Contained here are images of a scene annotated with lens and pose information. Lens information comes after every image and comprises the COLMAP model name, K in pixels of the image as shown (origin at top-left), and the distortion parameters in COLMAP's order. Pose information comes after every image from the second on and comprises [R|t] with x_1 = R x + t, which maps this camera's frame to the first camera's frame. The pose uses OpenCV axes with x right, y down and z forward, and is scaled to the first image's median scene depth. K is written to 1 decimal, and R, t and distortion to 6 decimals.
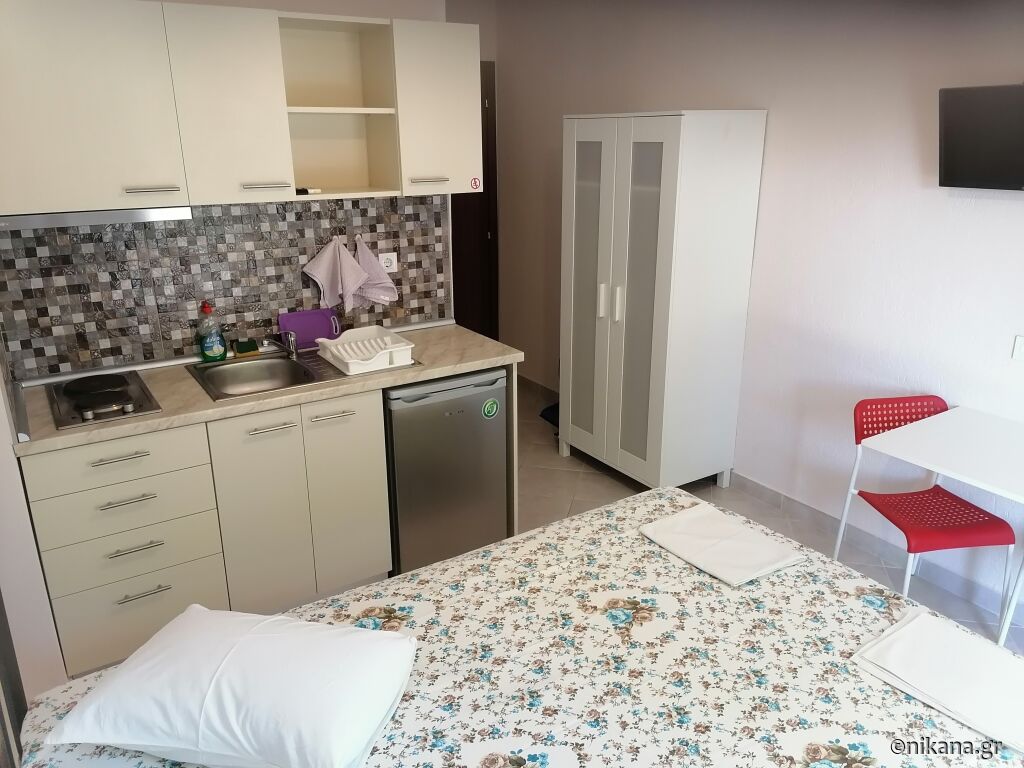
lens RADIAL K [[760.0, 0, 514.2], [0, 760.0, 383.6], [0, 0, 1]] dist [0.107135, -0.125407]
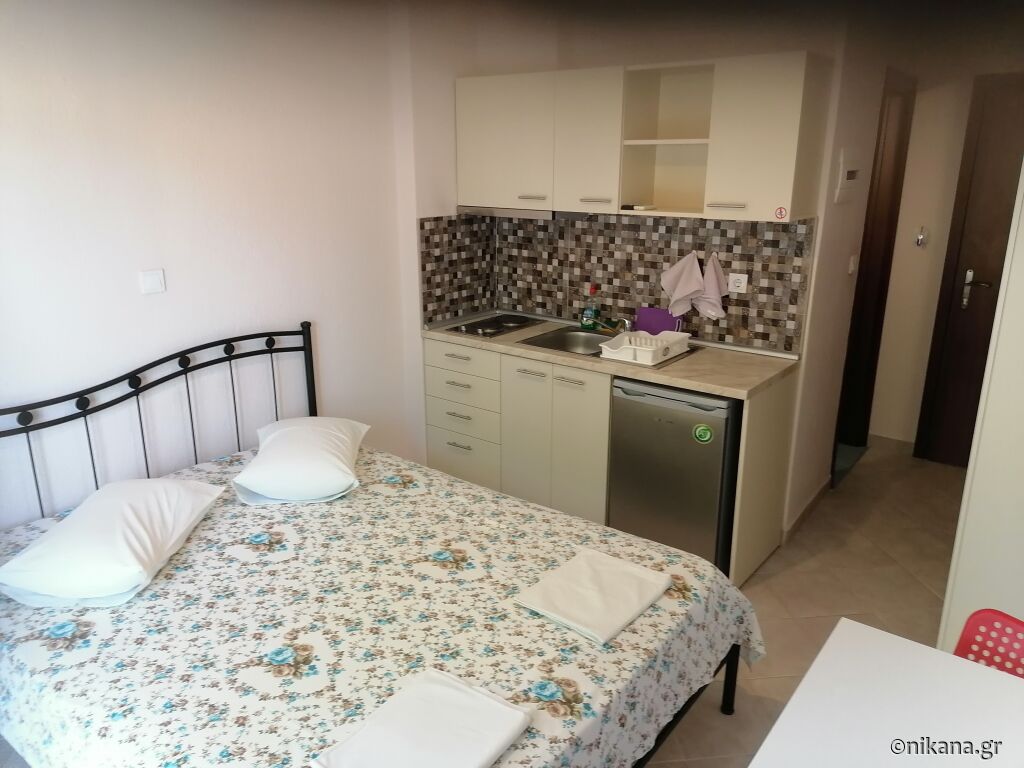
lens RADIAL K [[760.0, 0, 514.2], [0, 760.0, 383.6], [0, 0, 1]] dist [0.107135, -0.125407]
pose [[0.343341, 0.277364, -0.897322, 0.829802], [-0.303647, 0.936872, 0.173405, -0.137930], [0.888772, 0.212932, 0.405887, 0.385222]]
